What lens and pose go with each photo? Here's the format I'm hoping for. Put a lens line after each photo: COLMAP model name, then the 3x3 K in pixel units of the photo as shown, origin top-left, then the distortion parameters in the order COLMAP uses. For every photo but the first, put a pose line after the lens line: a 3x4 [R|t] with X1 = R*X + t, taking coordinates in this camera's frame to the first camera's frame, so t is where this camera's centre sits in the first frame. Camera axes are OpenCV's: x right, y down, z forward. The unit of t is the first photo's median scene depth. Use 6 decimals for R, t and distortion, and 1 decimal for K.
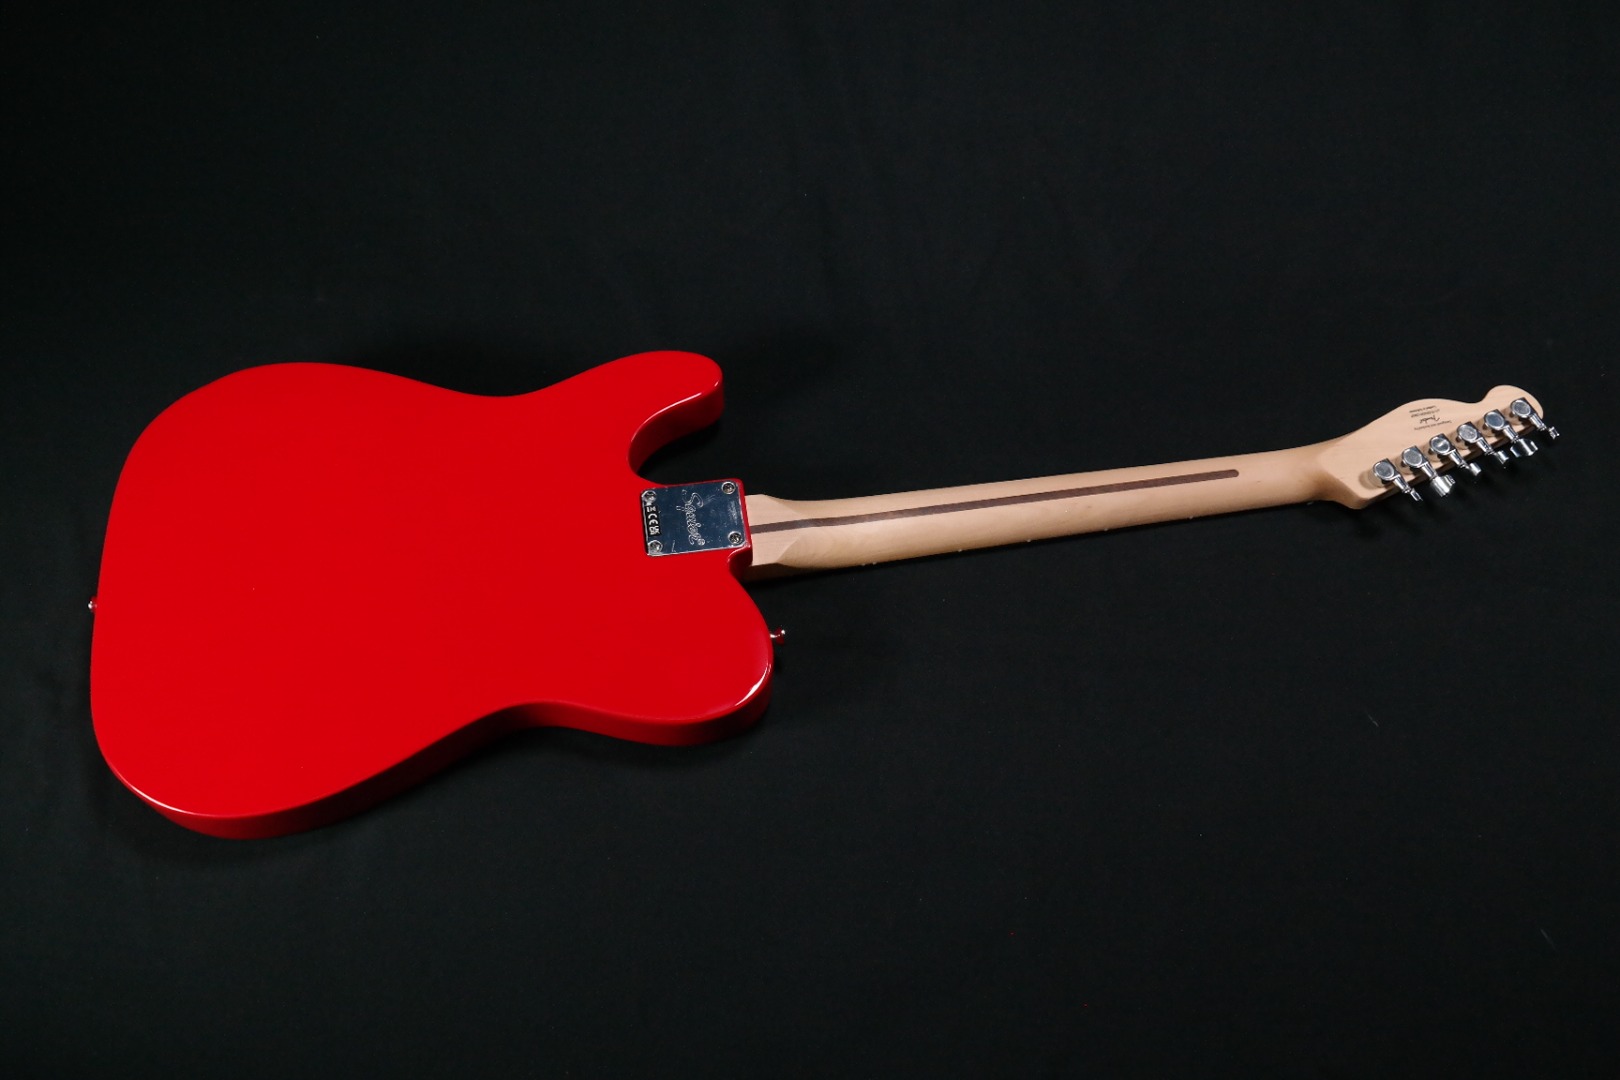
lens RADIAL K [[1288.4, 0, 810.0], [0, 1288.4, 540.0], [0, 0, 1]] dist [0.002470, -0.000743]
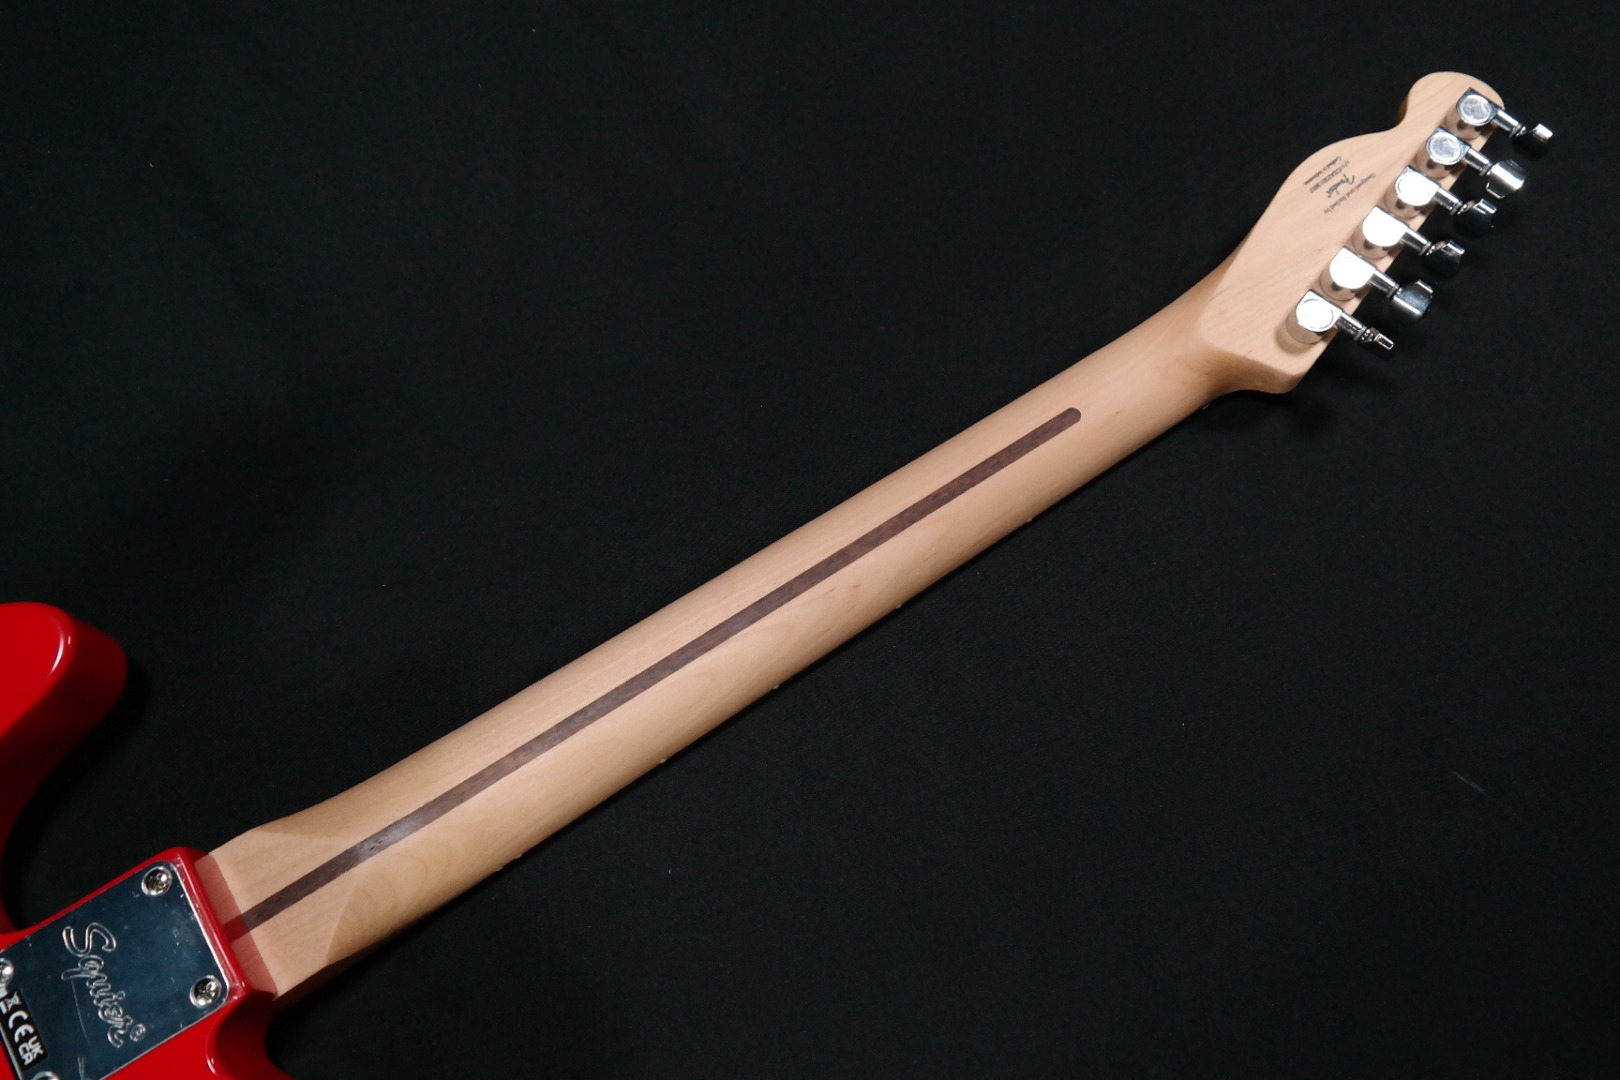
lens RADIAL K [[1306.2, 0, 810.0], [0, 1306.2, 540.0], [0, 0, 1]] dist [0.001908, -0.002025]
pose [[0.909262, -0.396739, 0.125859, 0.137643], [0.372480, 0.910551, 0.179322, -0.144038], [-0.185745, -0.116171, 0.975706, 0.474926]]
